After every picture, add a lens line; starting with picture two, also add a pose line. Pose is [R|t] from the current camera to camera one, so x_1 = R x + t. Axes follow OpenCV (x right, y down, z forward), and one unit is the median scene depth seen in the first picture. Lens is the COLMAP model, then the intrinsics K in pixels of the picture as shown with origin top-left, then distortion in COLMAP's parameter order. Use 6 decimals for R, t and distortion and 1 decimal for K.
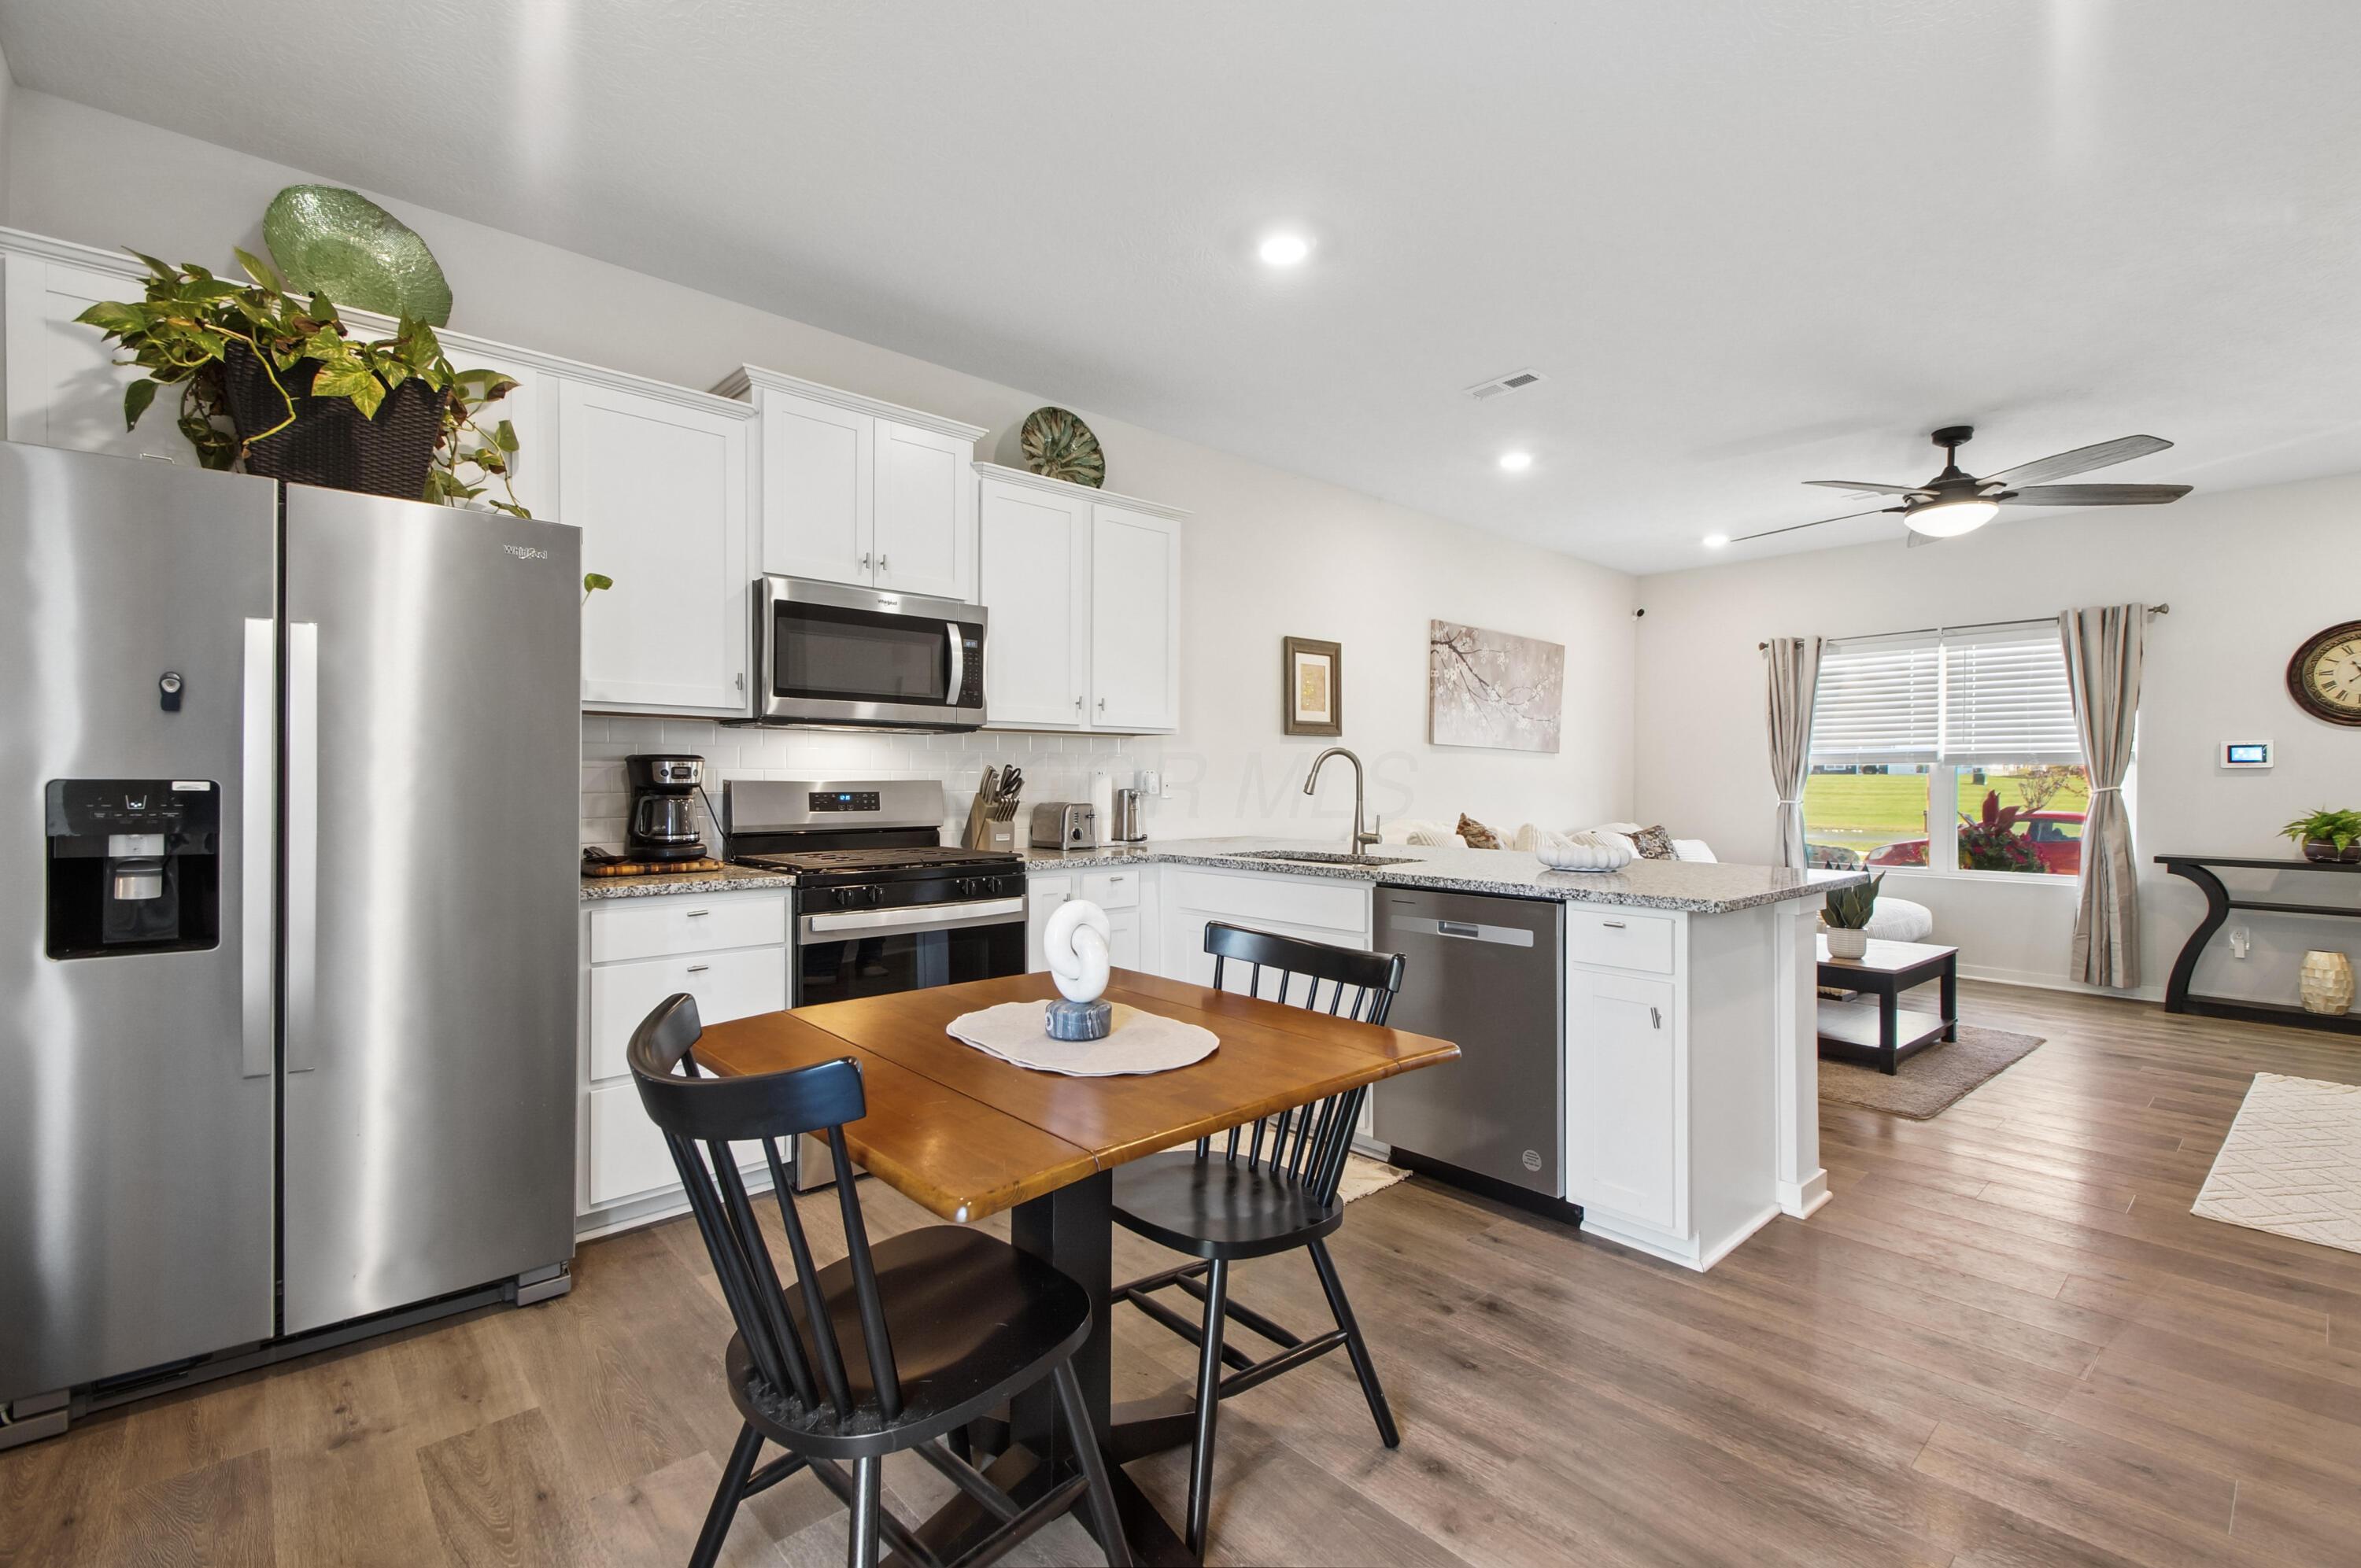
lens RADIAL K [[1032.7, 0, 1187.6], [0, 1032.7, 789.6], [0, 0, 1]] dist [0.031680, -0.016231]
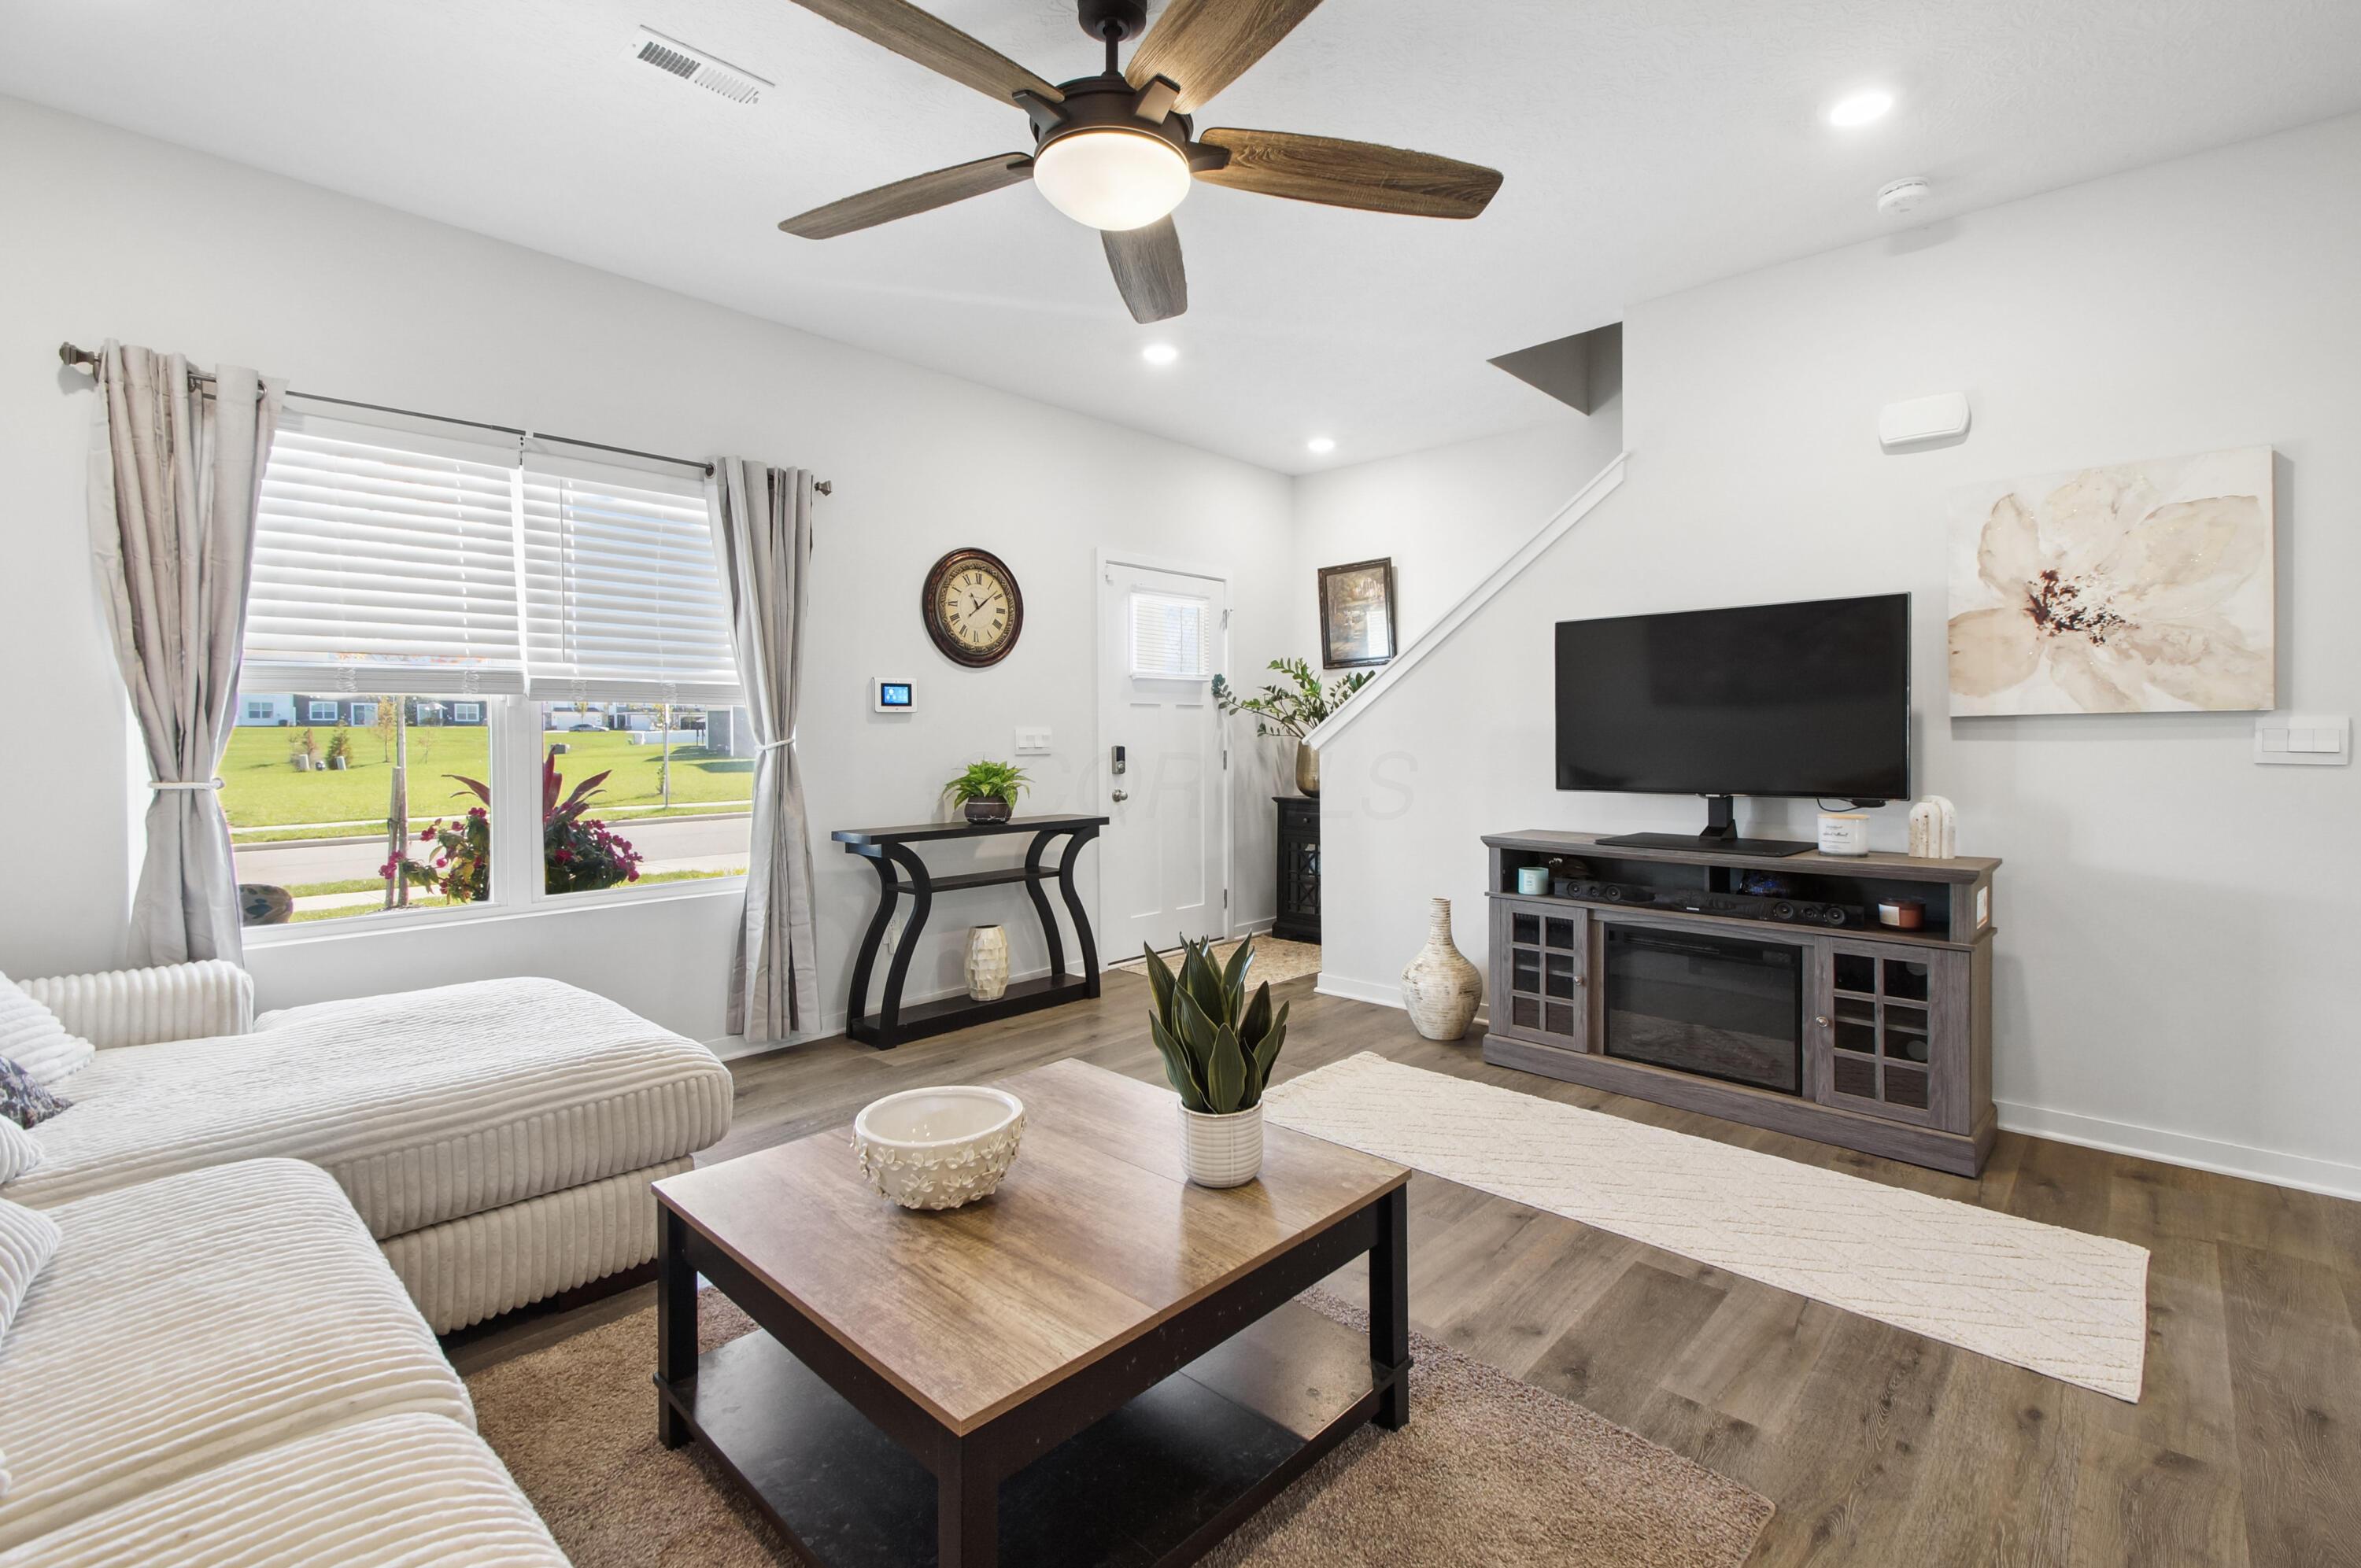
lens RADIAL K [[1046.0, 0, 1187.0], [0, 1046.0, 747.4], [0, 0, 1]] dist [0.011046, -0.006082]
pose [[-0.093614, -0.018495, 0.995437, 0.212859], [0.012507, 0.999727, 0.019751, -0.007701], [-0.995530, 0.014299, -0.093357, 0.894696]]
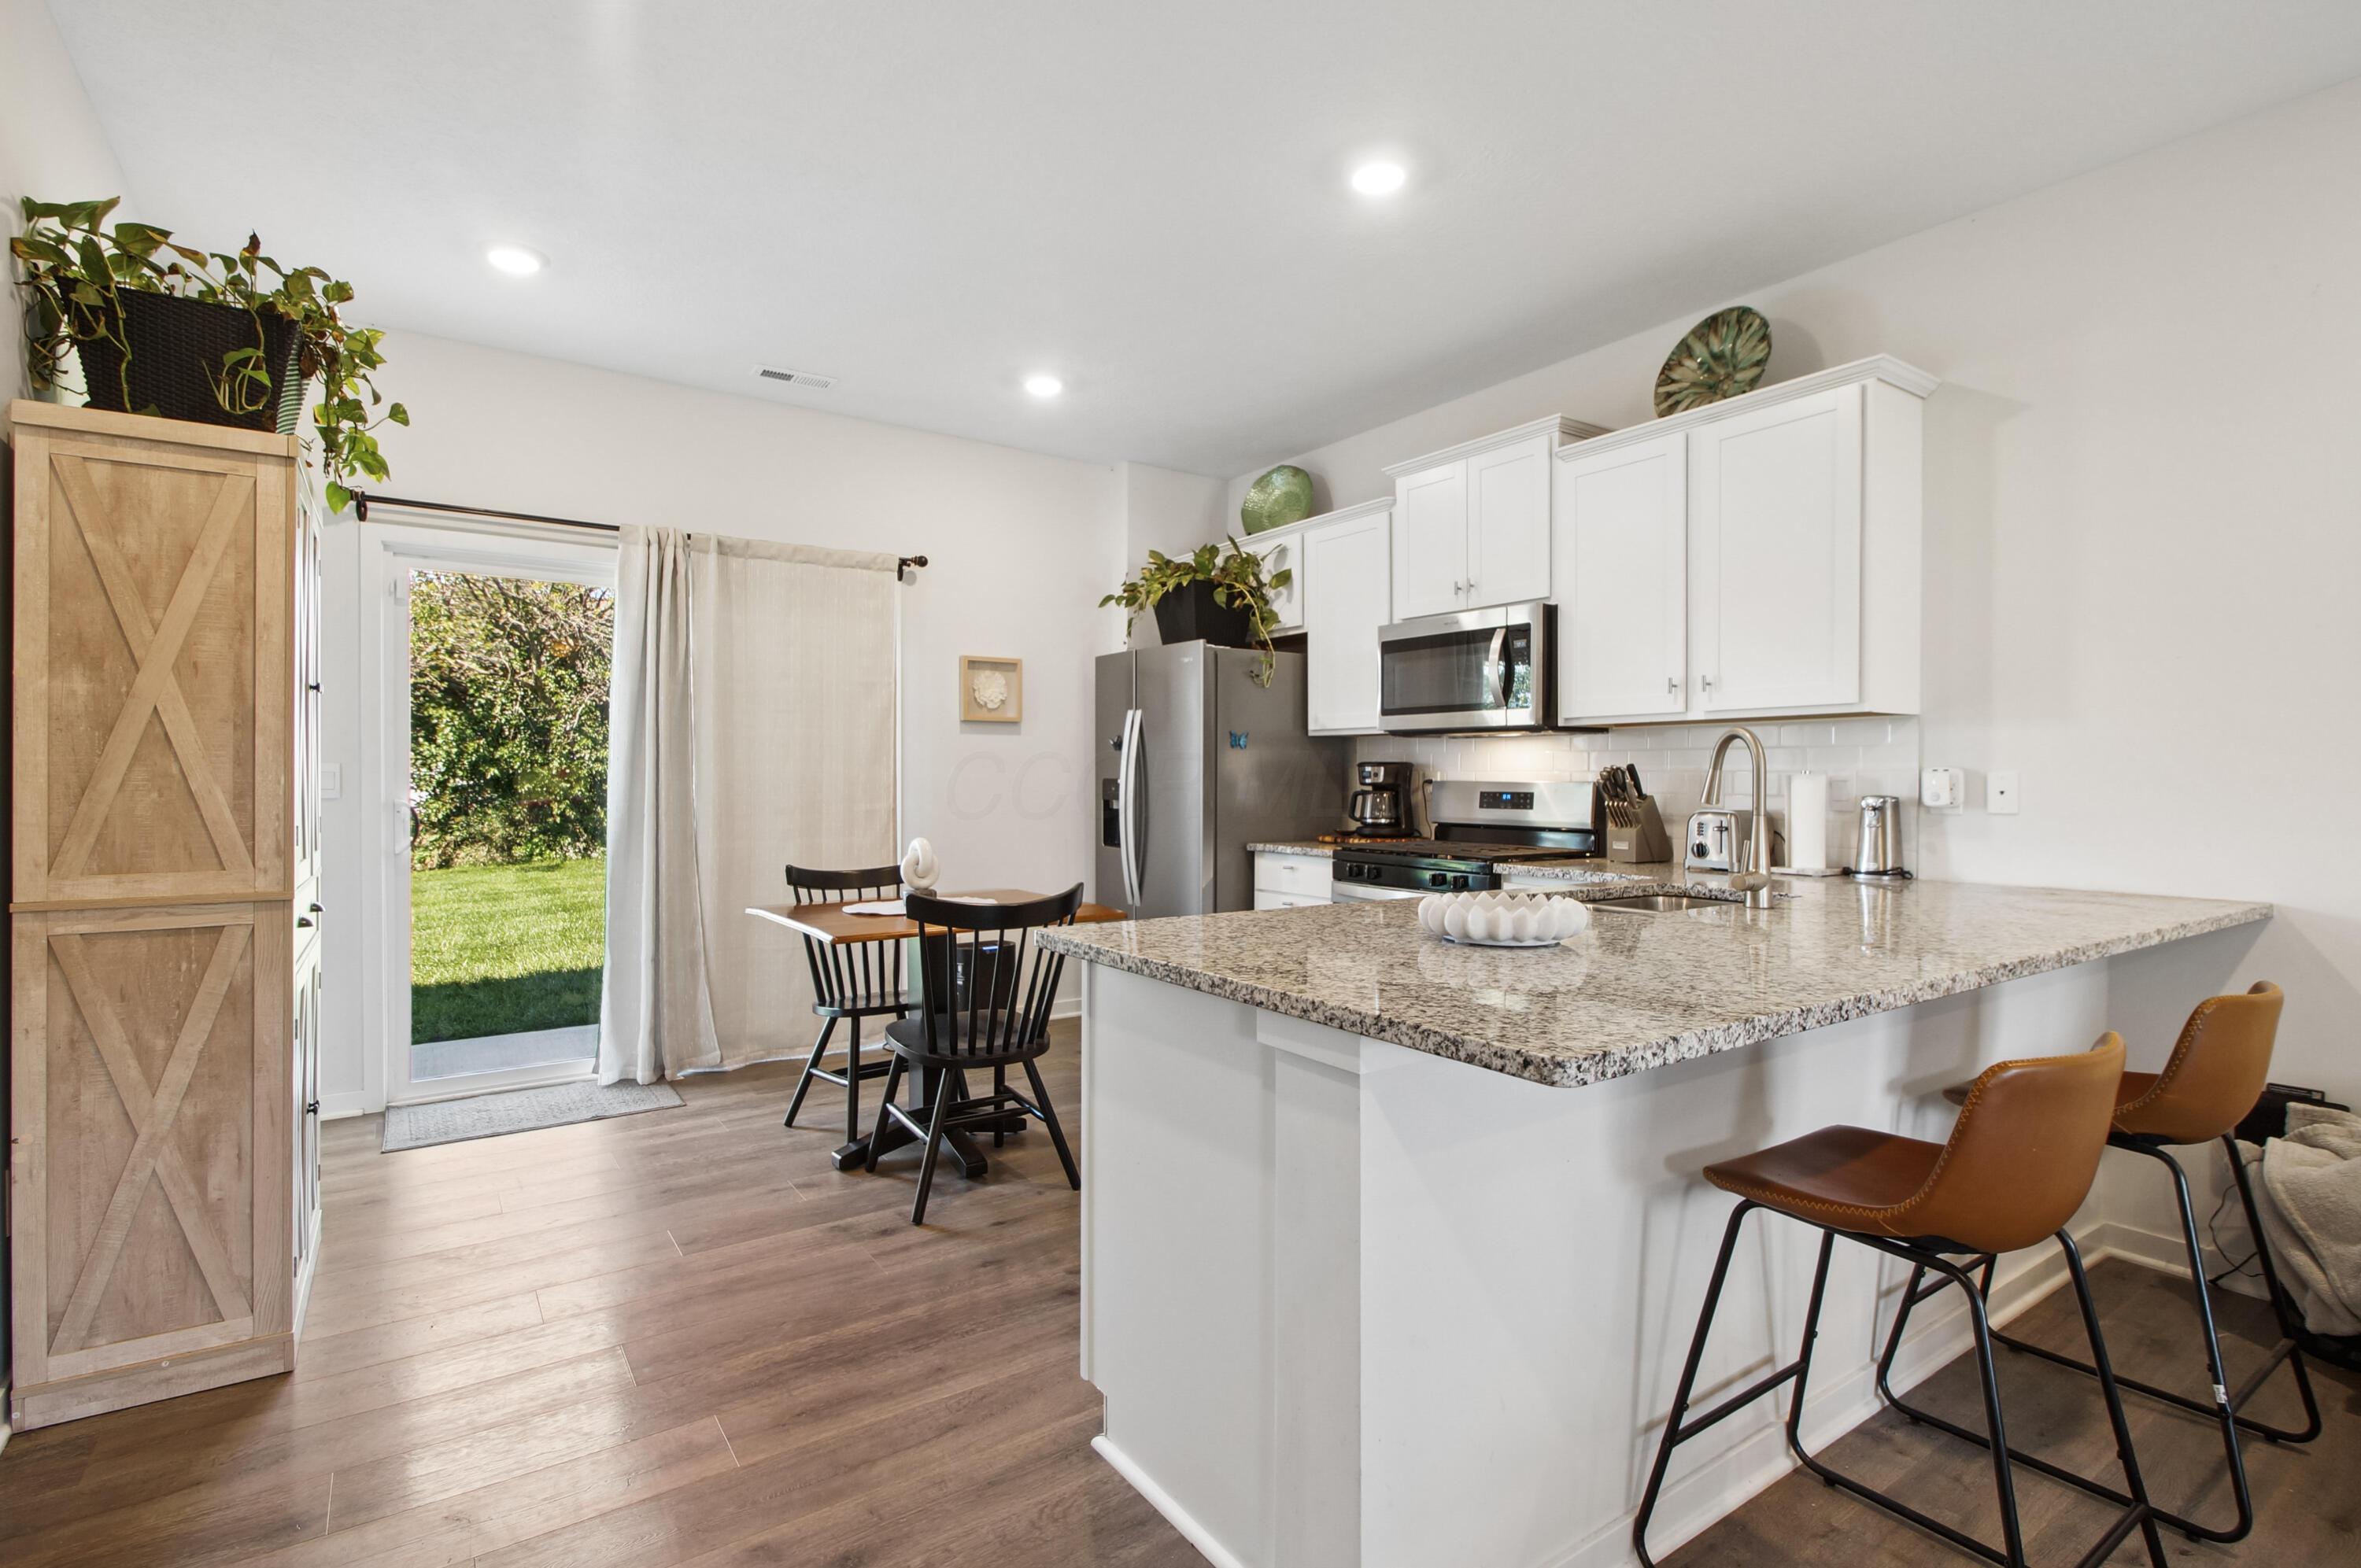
lens RADIAL K [[1112.9, 0, 1192.2], [0, 1112.9, 792.3], [0, 0, 1]] dist [0.014313, -0.009401]
pose [[-0.127524, 0.008917, -0.991795, 0.607716], [-0.016400, 0.999804, 0.011098, -0.003118], [0.991700, 0.017681, -0.127353, 0.559961]]
